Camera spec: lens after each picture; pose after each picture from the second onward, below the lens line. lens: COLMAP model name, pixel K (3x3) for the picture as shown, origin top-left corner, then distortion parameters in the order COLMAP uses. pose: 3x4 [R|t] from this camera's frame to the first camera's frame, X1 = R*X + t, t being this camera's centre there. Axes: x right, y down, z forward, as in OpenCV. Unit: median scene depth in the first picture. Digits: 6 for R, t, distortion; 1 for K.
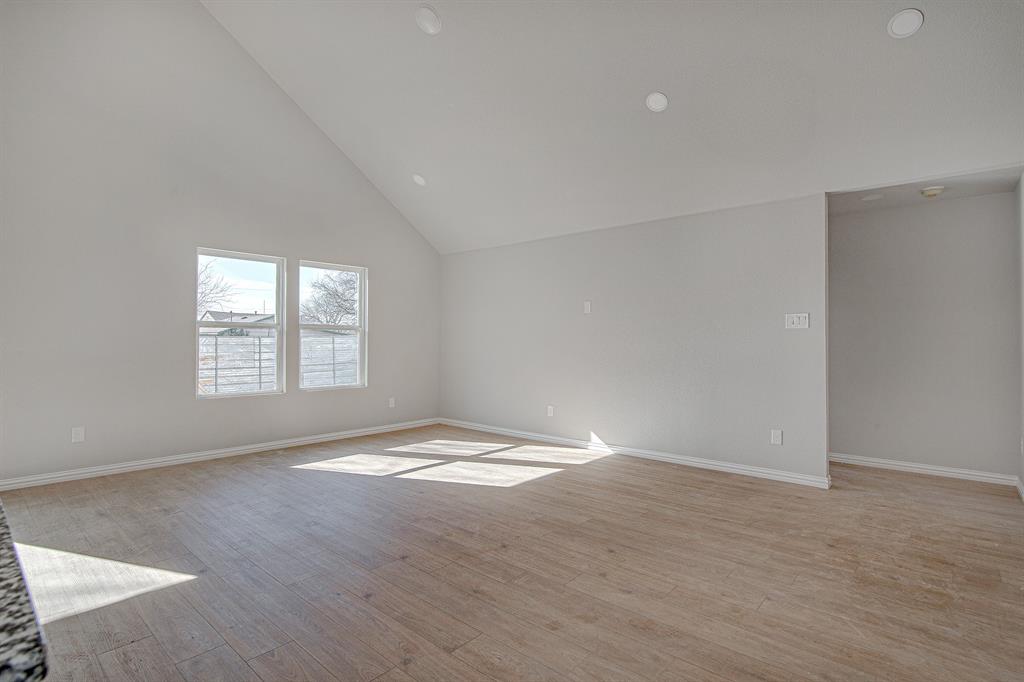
lens RADIAL K [[501.3, 0, 512.0], [0, 501.3, 341.0], [0, 0, 1]] dist [-0.019040, 0.000097]
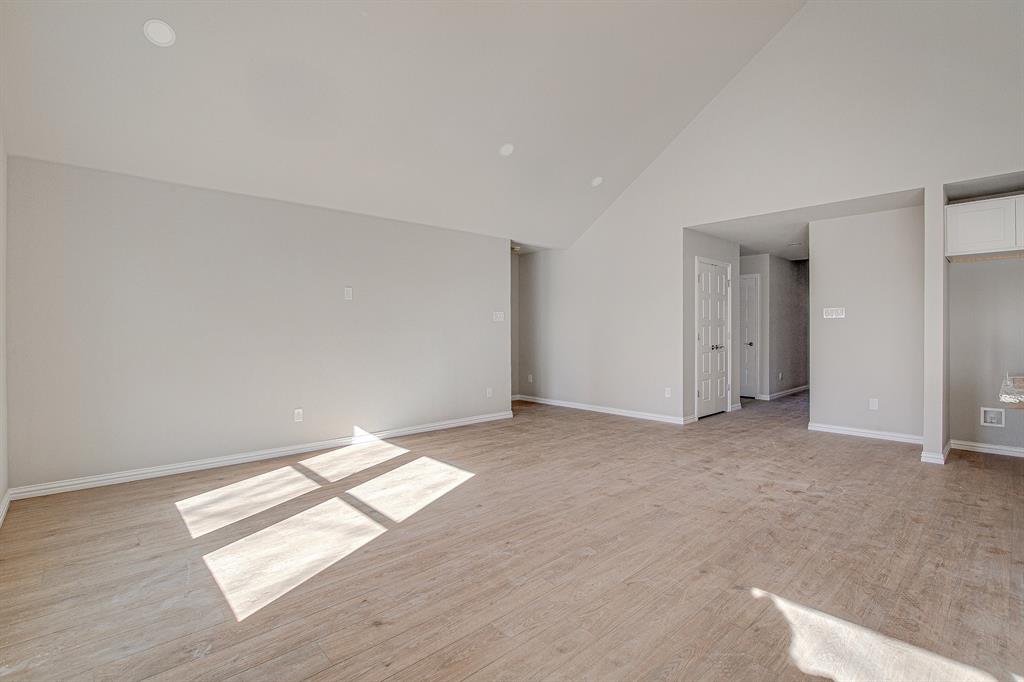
lens RADIAL K [[472.5, 0, 510.1], [0, 472.5, 330.9], [0, 0, 1]] dist [-0.018647, -0.000044]
pose [[0.113452, -0.005387, 0.993529, -0.986044], [0.002546, 0.999984, 0.005131, -0.003049], [-0.993540, 0.001947, 0.113464, 0.858096]]
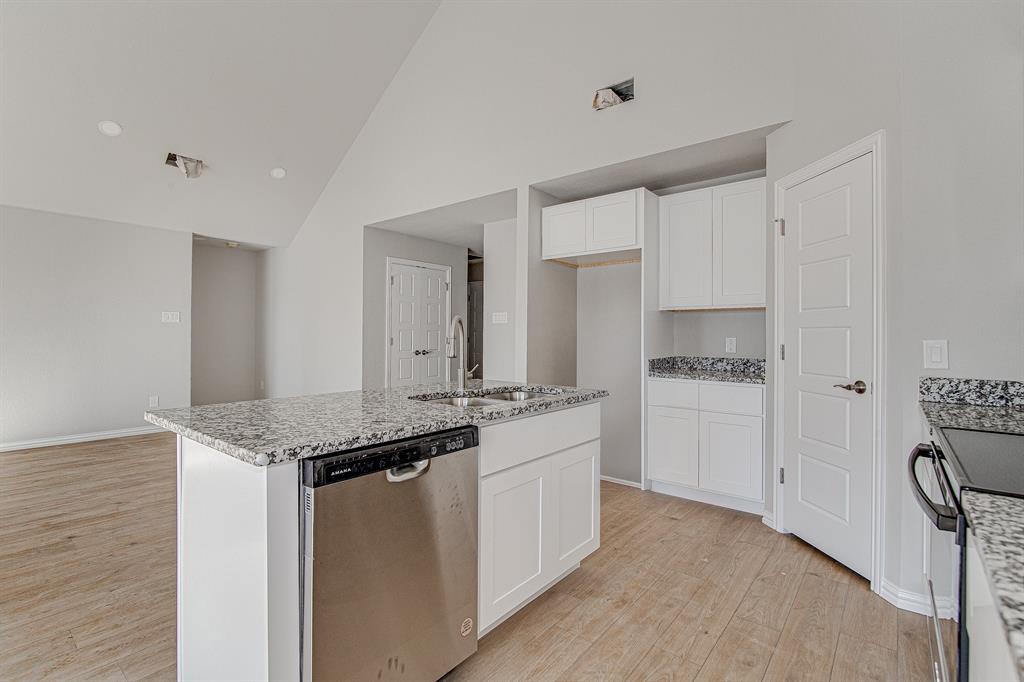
lens RADIAL K [[469.4, 0, 509.1], [0, 469.4, 331.8], [0, 0, 1]] dist [-0.007850, 0.000250]
pose [[-0.027843, 0.003224, 0.999607, -0.855863], [-0.008153, 0.999961, -0.003452, -0.001553], [-0.999579, -0.008246, -0.027816, 0.076289]]
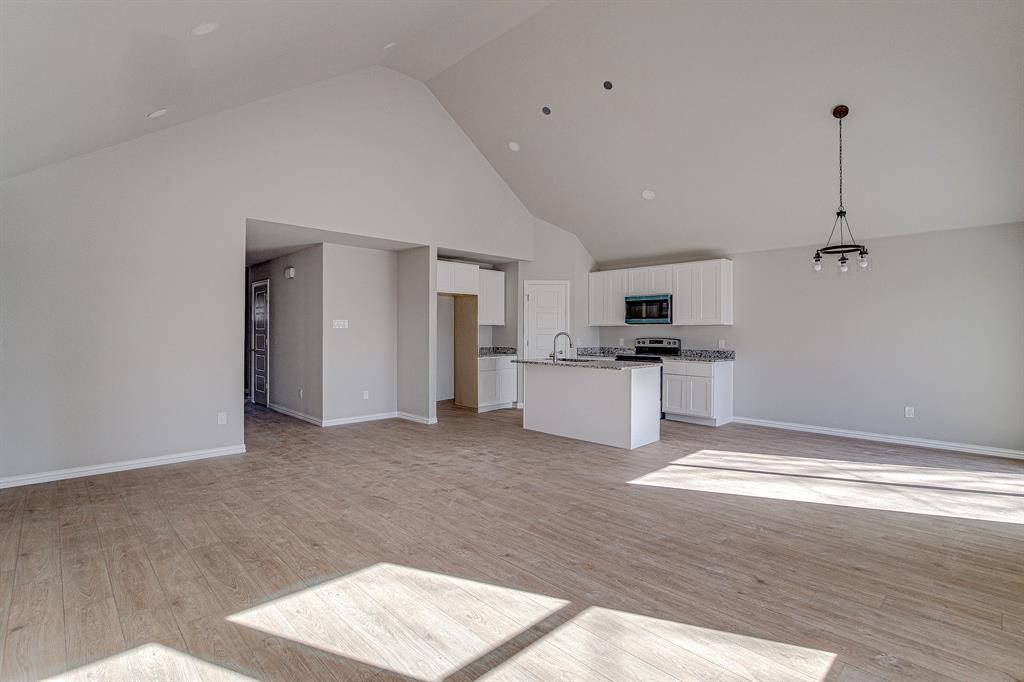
lens RADIAL K [[485.1, 0, 509.8], [0, 485.1, 332.0], [0, 0, 1]] dist [-0.017886, 0.000141]
pose [[-0.996362, -0.009147, 0.084731, -0.241419], [-0.009156, 0.999958, 0.000280, -0.022954], [-0.084730, -0.000497, -0.996404, 1.709309]]
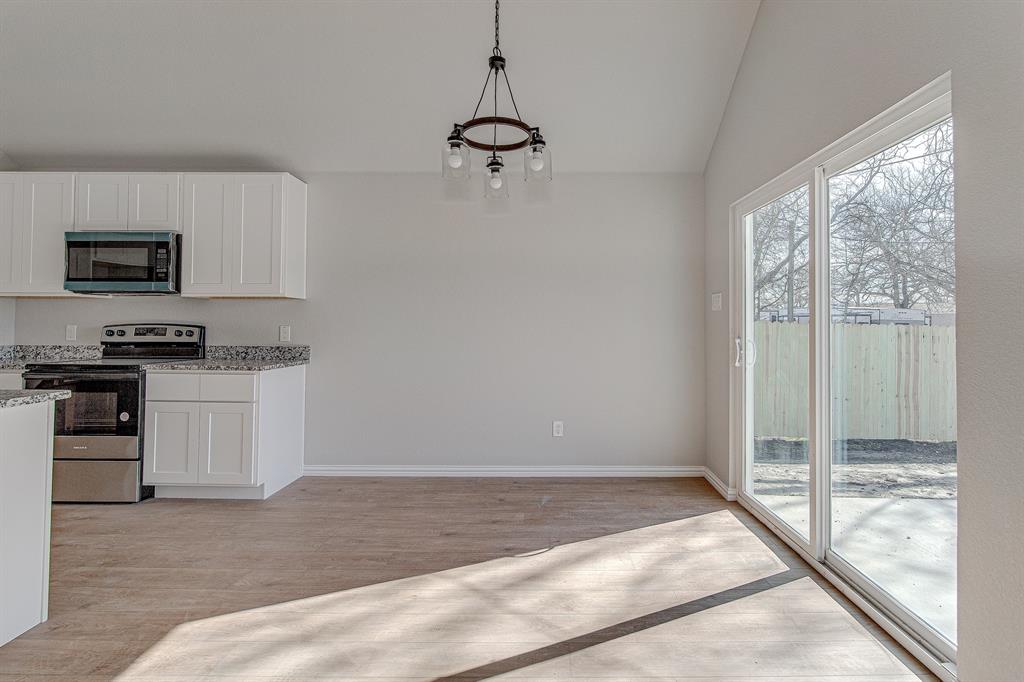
lens RADIAL K [[482.6, 0, 540.9], [0, 482.6, 313.2], [0, 0, 1]] dist [-0.005251, -0.000596]
pose [[-0.750347, -0.024885, -0.660576, -0.619191], [-0.008218, 0.999565, -0.028321, -0.003387], [0.660993, -0.015823, -0.750225, 0.919376]]
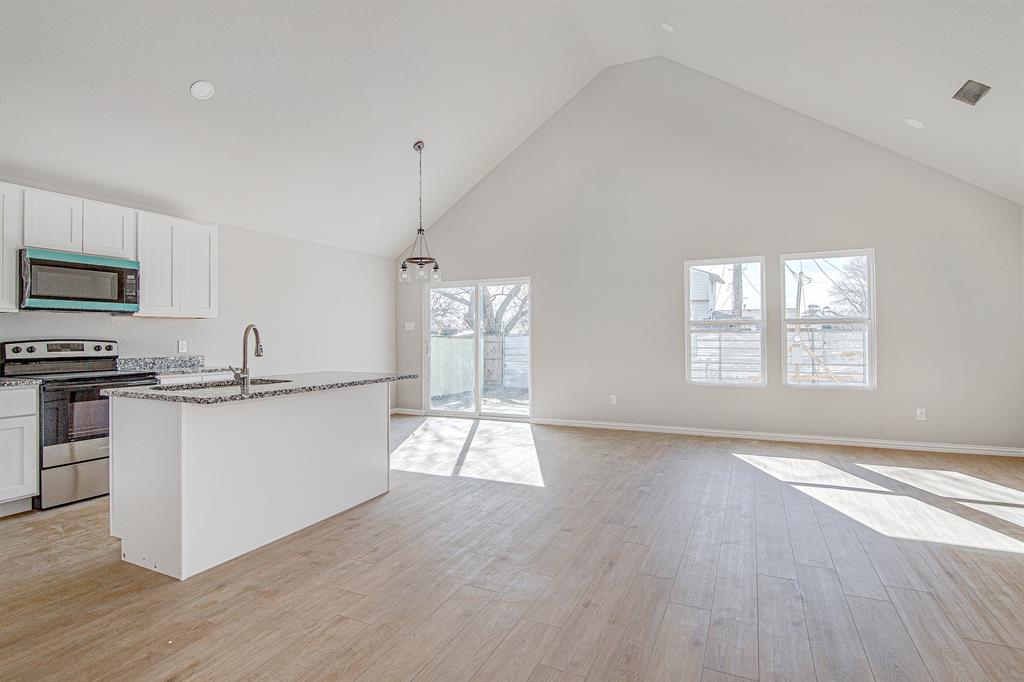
lens RADIAL K [[508.9, 0, 510.3], [0, 508.9, 331.6], [0, 0, 1]] dist [-0.016898, -0.000053]
pose [[0.271226, -0.016532, -0.962374, 0.577020], [0.007422, 0.999859, -0.015084, 0.002759], [0.962487, -0.003052, 0.271311, 0.292353]]
